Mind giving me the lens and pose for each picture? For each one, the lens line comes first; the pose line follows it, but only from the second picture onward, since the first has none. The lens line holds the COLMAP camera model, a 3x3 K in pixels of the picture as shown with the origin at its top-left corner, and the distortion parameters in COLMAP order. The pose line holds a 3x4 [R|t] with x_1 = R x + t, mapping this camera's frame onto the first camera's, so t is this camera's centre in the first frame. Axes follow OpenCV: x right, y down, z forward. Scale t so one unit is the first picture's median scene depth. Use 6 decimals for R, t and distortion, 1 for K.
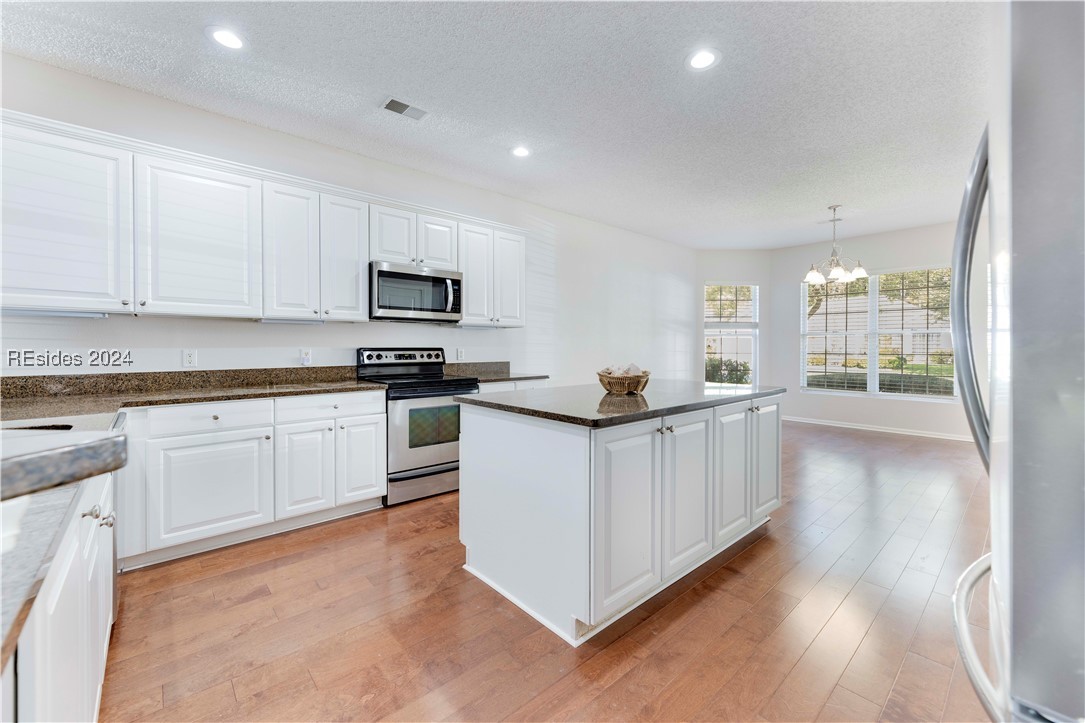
lens RADIAL K [[436.6, 0, 542.3], [0, 436.6, 351.5], [0, 0, 1]] dist [0.000525, 0.000170]
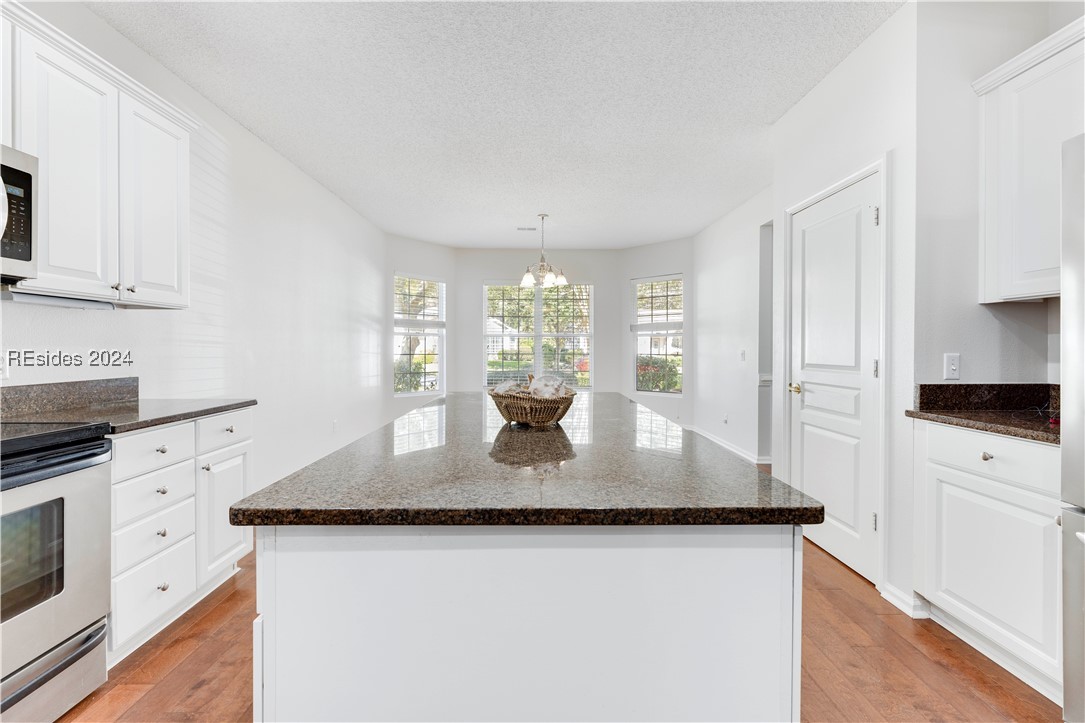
lens RADIAL K [[436.6, 0, 542.3], [0, 436.6, 351.5], [0, 0, 1]] dist [0.000525, 0.000170]
pose [[0.651009, -0.006634, 0.759041, -0.151794], [0.006812, 0.999973, 0.002897, -0.004121], [-0.759039, 0.003285, 0.651036, 0.329760]]
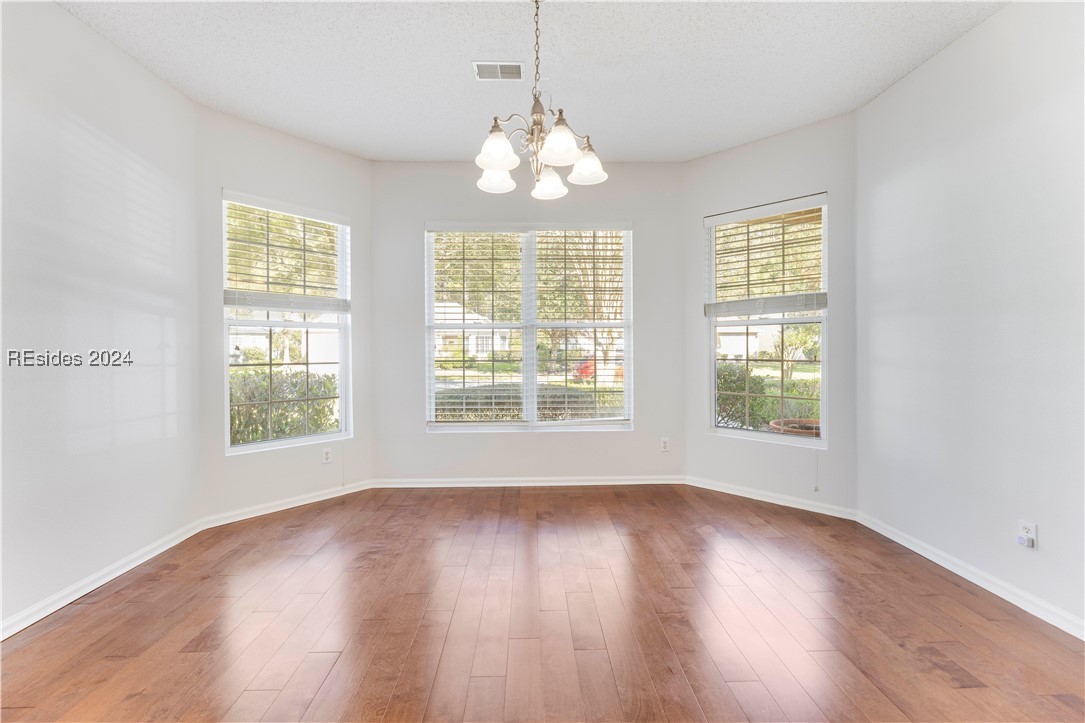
lens RADIAL K [[436.6, 0, 542.3], [0, 436.6, 351.5], [0, 0, 1]] dist [0.000525, 0.000170]
pose [[0.640458, -0.009982, 0.767928, 0.391873], [0.013452, 0.999908, 0.001779, -0.008826], [-0.767875, 0.009190, 0.640534, 0.798474]]
